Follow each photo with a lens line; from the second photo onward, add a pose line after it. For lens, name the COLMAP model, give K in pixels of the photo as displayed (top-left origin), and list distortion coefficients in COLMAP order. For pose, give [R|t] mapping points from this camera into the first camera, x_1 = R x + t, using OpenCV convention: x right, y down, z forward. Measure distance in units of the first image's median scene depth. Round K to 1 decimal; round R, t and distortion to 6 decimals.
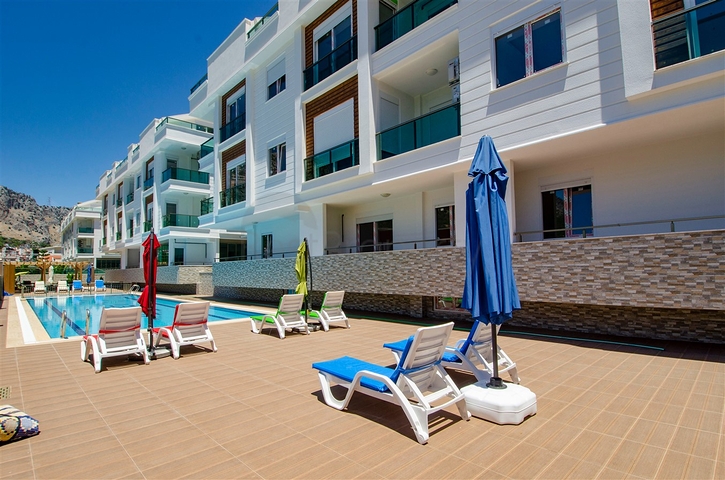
lens RADIAL K [[374.6, 0, 363.3], [0, 374.6, 249.6], [0, 0, 1]] dist [0.047066, -0.048097]
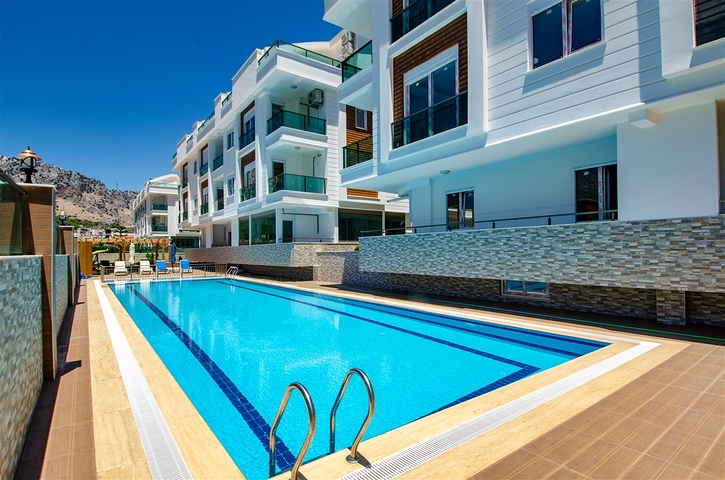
lens RADIAL K [[373.3, 0, 371.1], [0, 373.3, 249.9], [0, 0, 1]] dist [0.045811, -0.048793]
pose [[0.994557, 0.005674, -0.104036, -0.197099], [-0.000401, 0.998717, 0.050641, 0.014537], [0.104190, -0.050324, 0.993283, 0.206846]]
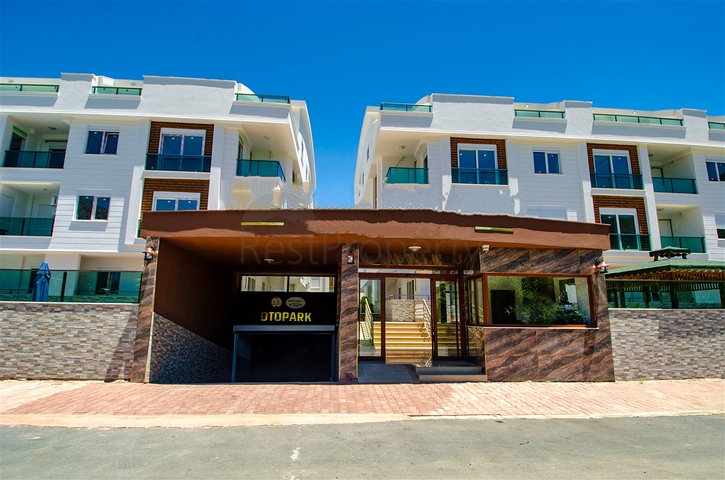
lens RADIAL K [[374.6, 0, 363.3], [0, 374.6, 249.6], [0, 0, 1]] dist [0.047066, -0.048097]
pose [[0.615685, 0.154824, 0.772633, -0.061377], [-0.054434, 0.986522, -0.154308, -0.004794], [-0.786110, 0.052948, 0.615814, -0.356372]]
